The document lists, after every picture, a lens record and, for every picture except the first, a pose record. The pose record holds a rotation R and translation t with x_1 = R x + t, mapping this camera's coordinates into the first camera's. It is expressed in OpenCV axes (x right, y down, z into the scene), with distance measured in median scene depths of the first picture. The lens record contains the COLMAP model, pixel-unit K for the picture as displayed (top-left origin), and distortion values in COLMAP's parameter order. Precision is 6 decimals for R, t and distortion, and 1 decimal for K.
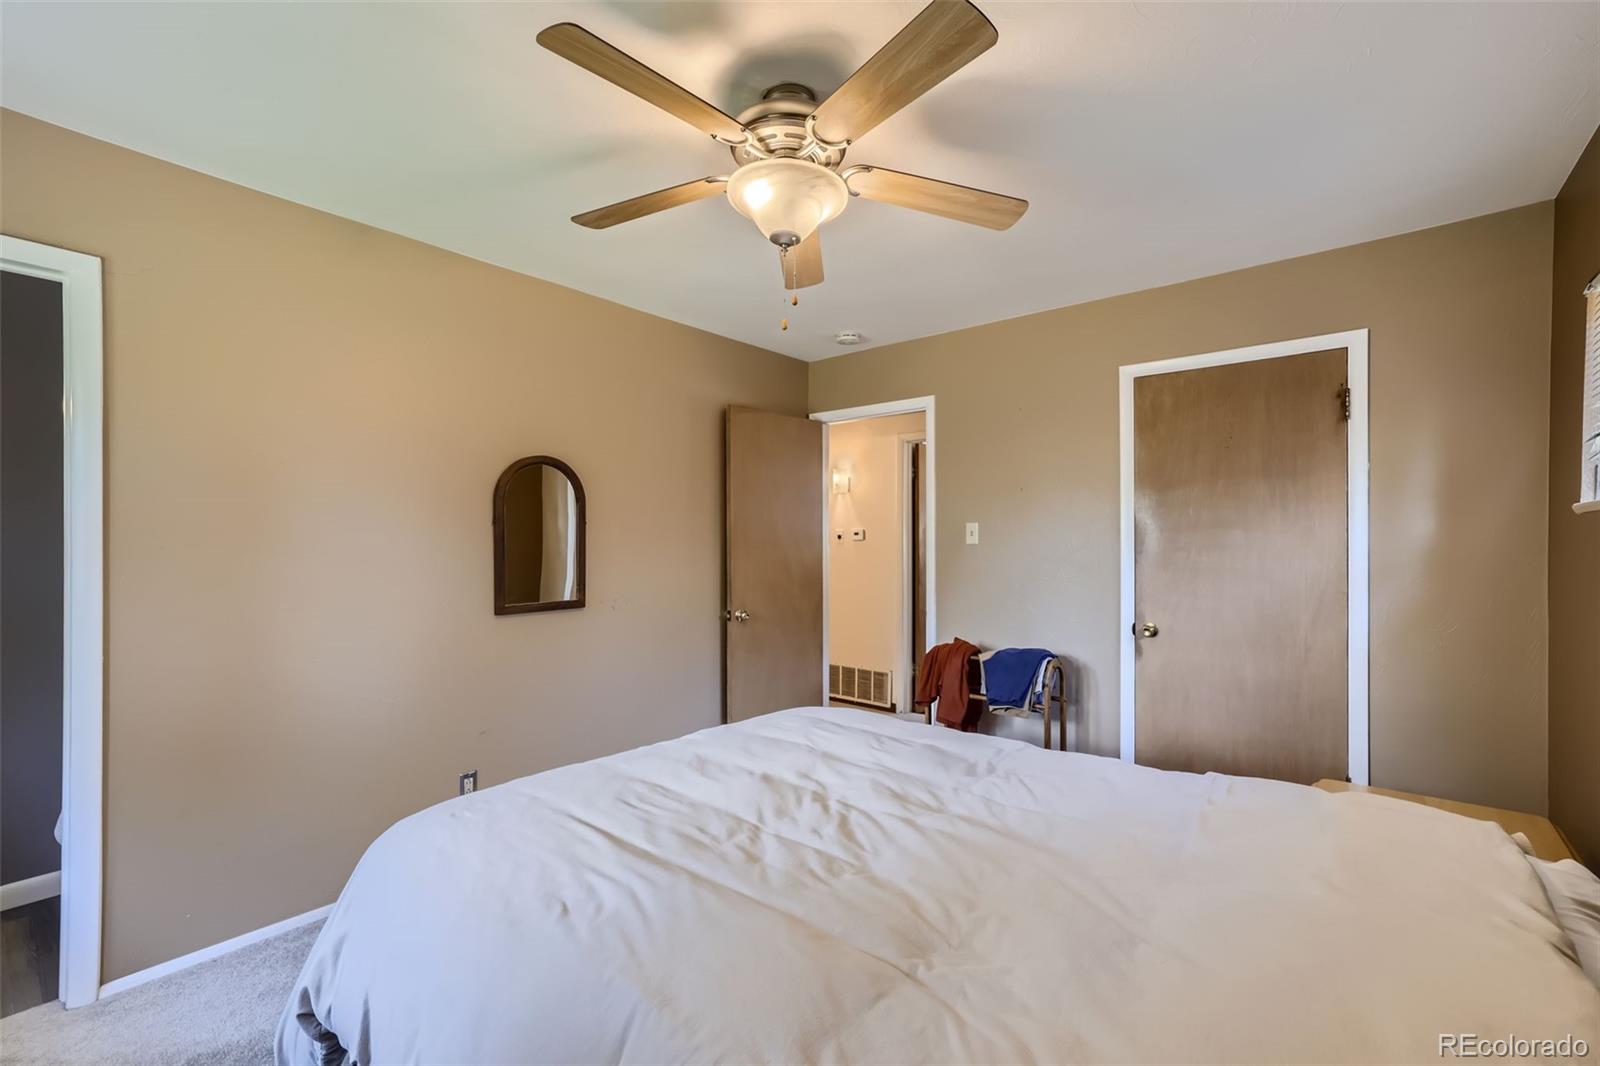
lens RADIAL K [[681.0, 0, 790.6], [0, 681.0, 534.3], [0, 0, 1]] dist [-0.030579, 0.020340]
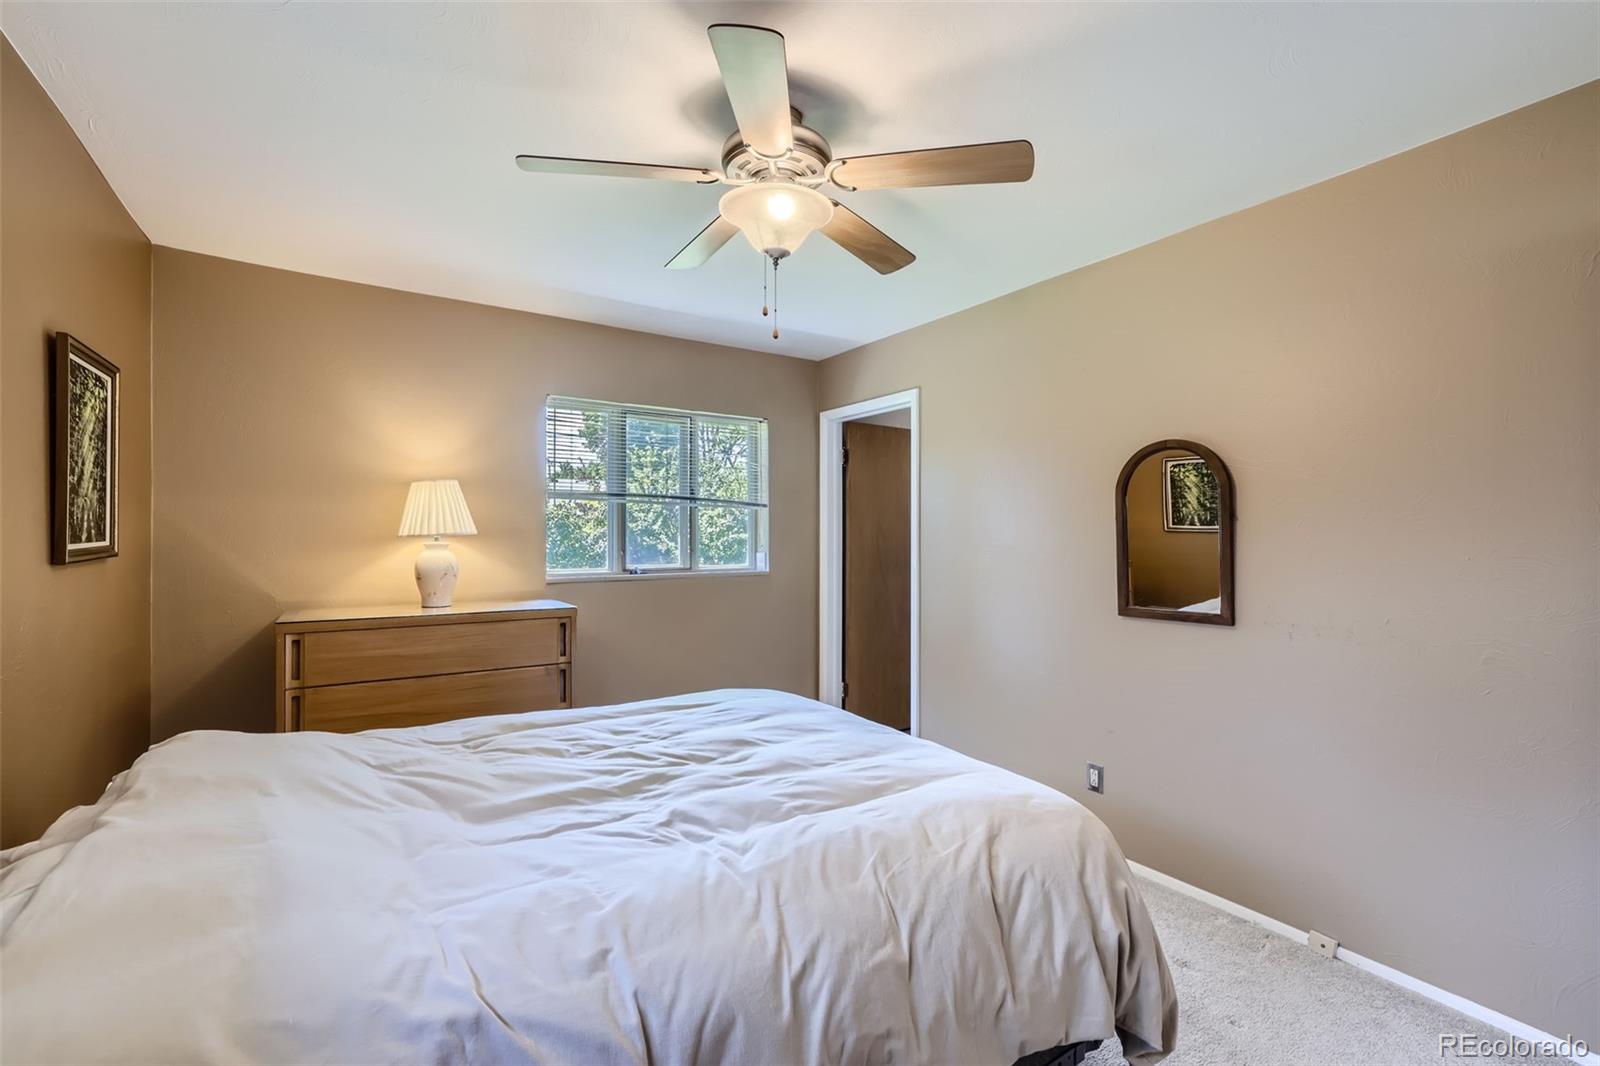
lens RADIAL K [[681.0, 0, 790.6], [0, 681.0, 534.3], [0, 0, 1]] dist [-0.030579, 0.020340]
pose [[-0.238540, -0.005790, -0.971116, 0.898409], [0.004364, 0.999966, -0.007035, 0.010515], [0.971123, -0.005916, -0.238506, 1.129596]]
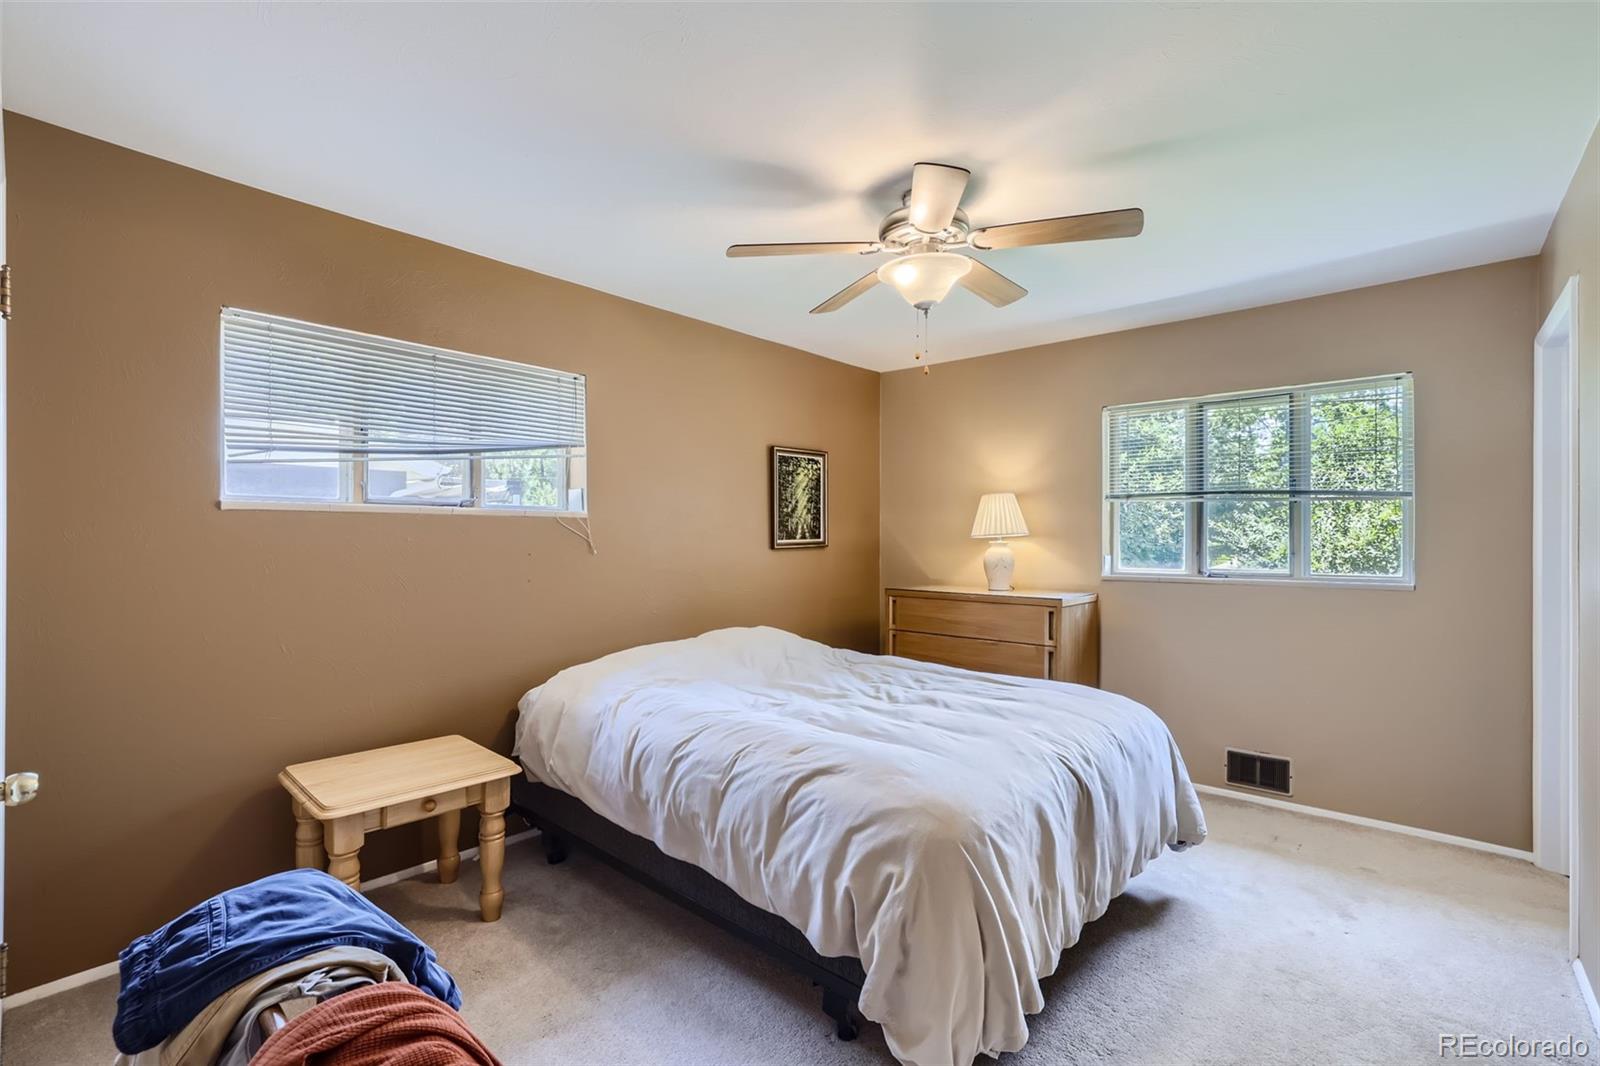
lens RADIAL K [[702.5, 0, 800.1], [0, 702.5, 537.2], [0, 0, 1]] dist [-0.036715, 0.000839]
pose [[-0.999618, -0.005105, -0.027161, 0.238485], [-0.004913, 0.999963, -0.007127, 0.019858], [0.027196, -0.006991, -0.999606, 2.068330]]
